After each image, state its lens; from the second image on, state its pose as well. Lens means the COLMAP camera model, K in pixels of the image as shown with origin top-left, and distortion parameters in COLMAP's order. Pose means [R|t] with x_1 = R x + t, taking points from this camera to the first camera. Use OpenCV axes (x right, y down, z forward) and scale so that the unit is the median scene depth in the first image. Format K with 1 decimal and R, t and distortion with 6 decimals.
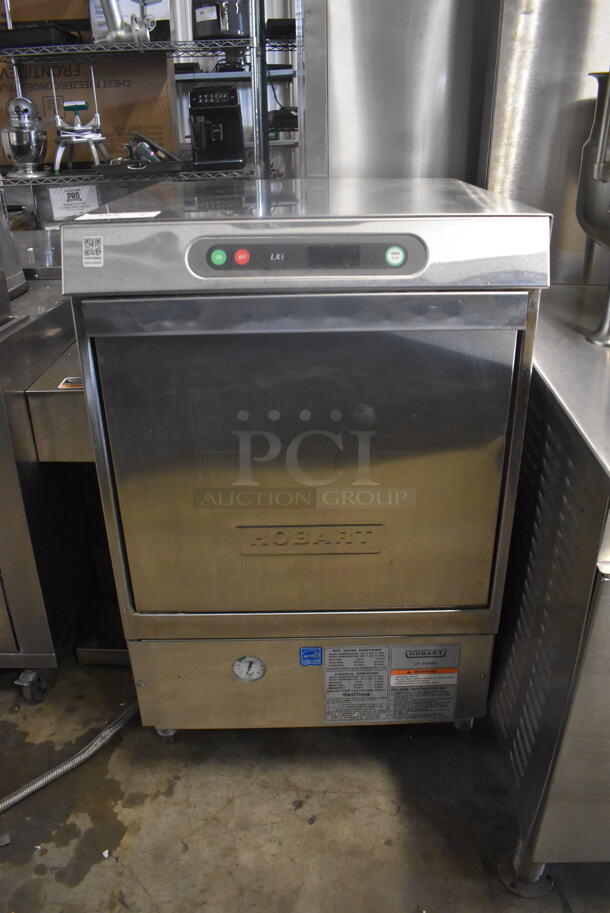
lens RADIAL K [[696.0, 0, 309.7], [0, 696.0, 501.8], [0, 0, 1]] dist [-0.090845, 0.013711]
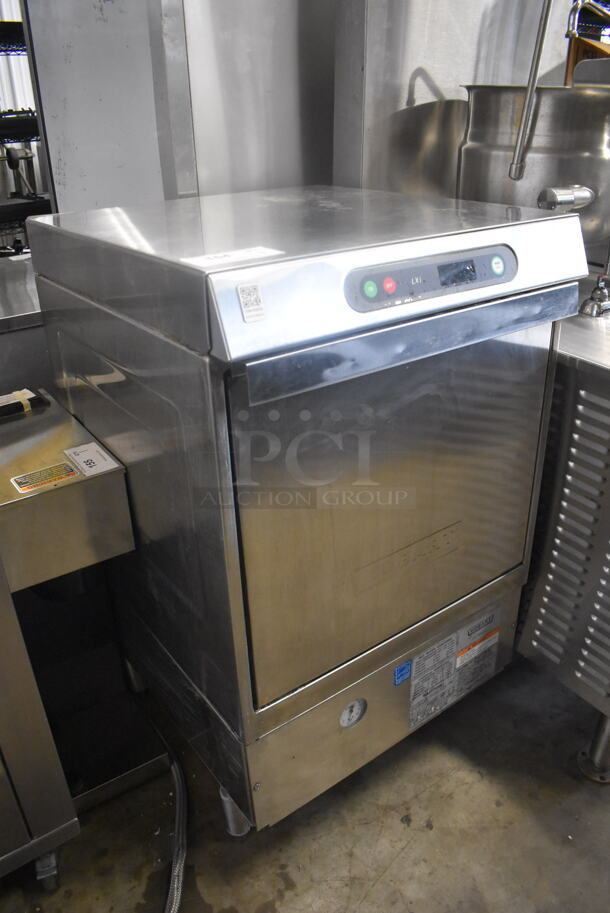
lens RADIAL K [[696.0, 0, 309.7], [0, 696.0, 501.8], [0, 0, 1]] dist [-0.090845, 0.013711]
pose [[0.808066, -0.301570, 0.506048, -0.509160], [0.300253, 0.949917, 0.086635, -0.129798], [-0.506831, 0.081936, 0.858143, 0.187816]]
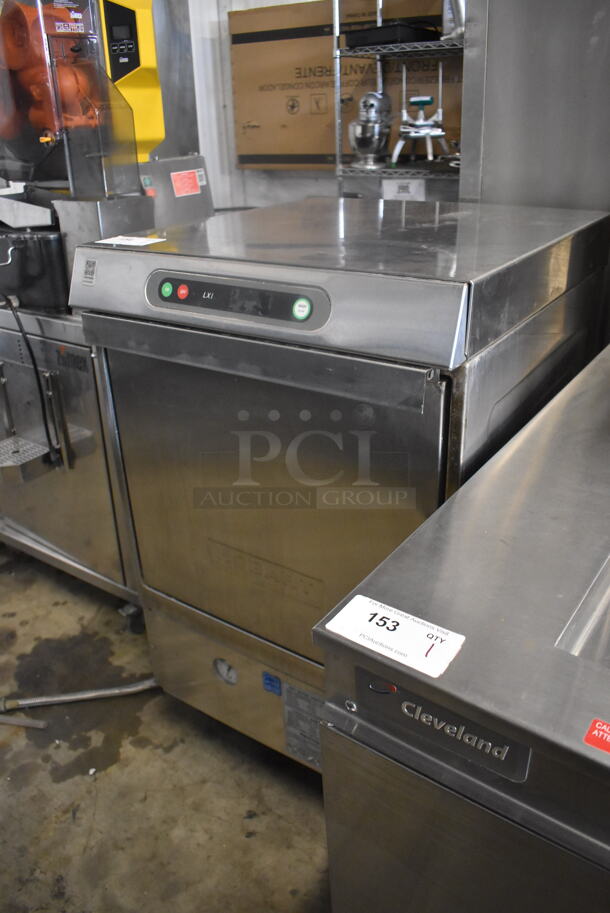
lens RADIAL K [[696.0, 0, 309.7], [0, 696.0, 501.8], [0, 0, 1]] dist [-0.090845, 0.013711]
pose [[0.821379, 0.267748, -0.503634, 0.460924], [-0.255984, 0.962100, 0.093998, -0.133322], [0.509714, 0.051715, 0.858788, 0.143832]]
